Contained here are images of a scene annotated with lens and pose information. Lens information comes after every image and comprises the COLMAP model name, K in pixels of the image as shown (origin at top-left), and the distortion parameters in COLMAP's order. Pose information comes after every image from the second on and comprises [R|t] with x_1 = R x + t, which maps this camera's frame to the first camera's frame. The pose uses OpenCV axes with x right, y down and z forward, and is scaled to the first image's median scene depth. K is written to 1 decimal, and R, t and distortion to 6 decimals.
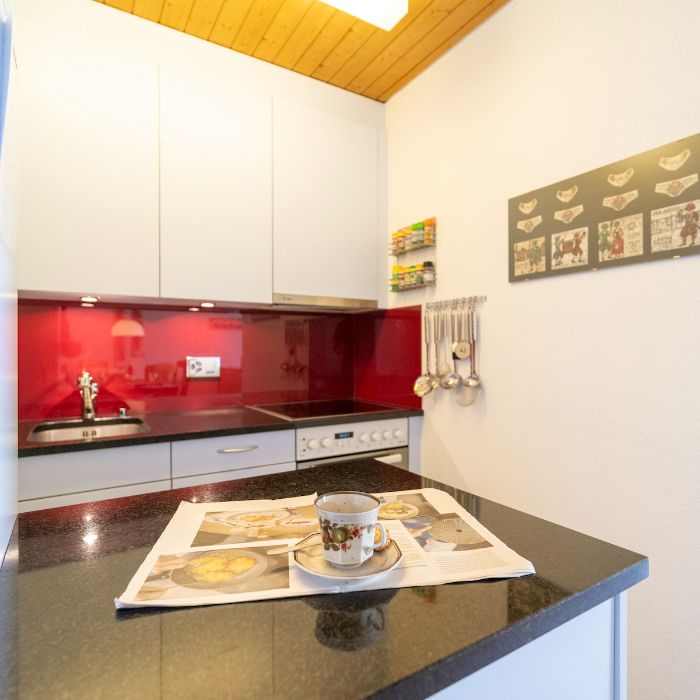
lens RADIAL K [[448.7, 0, 350.0], [0, 448.7, 350.0], [0, 0, 1]] dist [-0.003069, -0.001527]
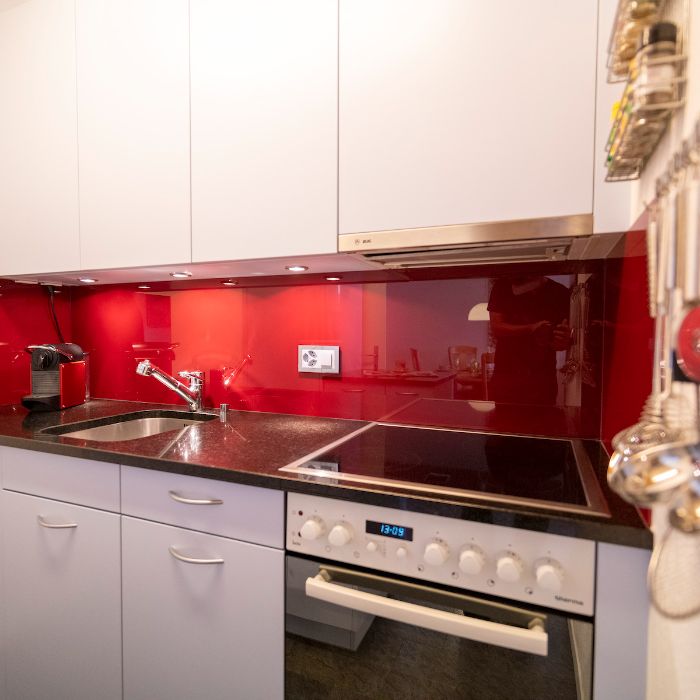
lens RADIAL K [[448.7, 0, 350.0], [0, 448.7, 350.0], [0, 0, 1]] dist [-0.003069, -0.001527]
pose [[0.569037, 0.037900, -0.821438, 0.297161], [0.002324, 0.998859, 0.047696, -0.010455], [0.822308, -0.029049, 0.568300, 0.656010]]
